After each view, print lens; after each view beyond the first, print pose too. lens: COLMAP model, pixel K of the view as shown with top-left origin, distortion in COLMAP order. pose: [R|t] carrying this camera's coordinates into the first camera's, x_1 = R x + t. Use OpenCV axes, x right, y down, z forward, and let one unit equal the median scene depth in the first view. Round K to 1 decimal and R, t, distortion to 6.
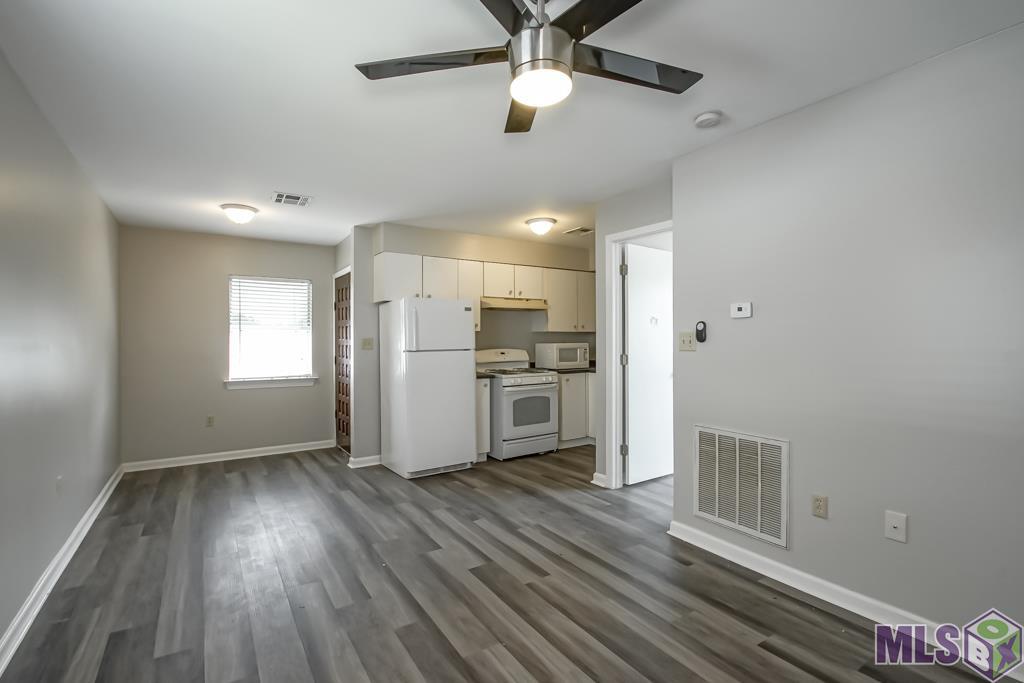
lens RADIAL K [[473.8, 0, 513.2], [0, 473.8, 338.8], [0, 0, 1]] dist [0.001170, -0.000081]
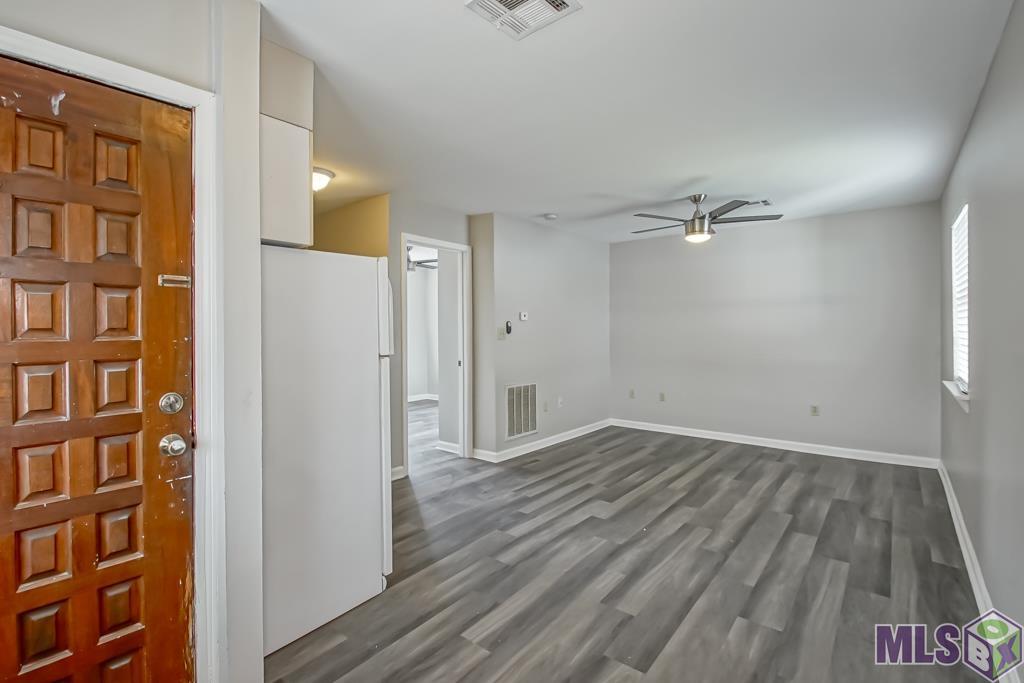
lens RADIAL K [[455.2, 0, 490.7], [0, 455.2, 335.2], [0, 0, 1]] dist [-0.001934, -0.000236]
pose [[-0.267434, -0.002729, 0.963572, -1.134632], [0.008388, 0.999952, 0.005160, 0.003932], [-0.963540, 0.009462, -0.267399, 1.524551]]
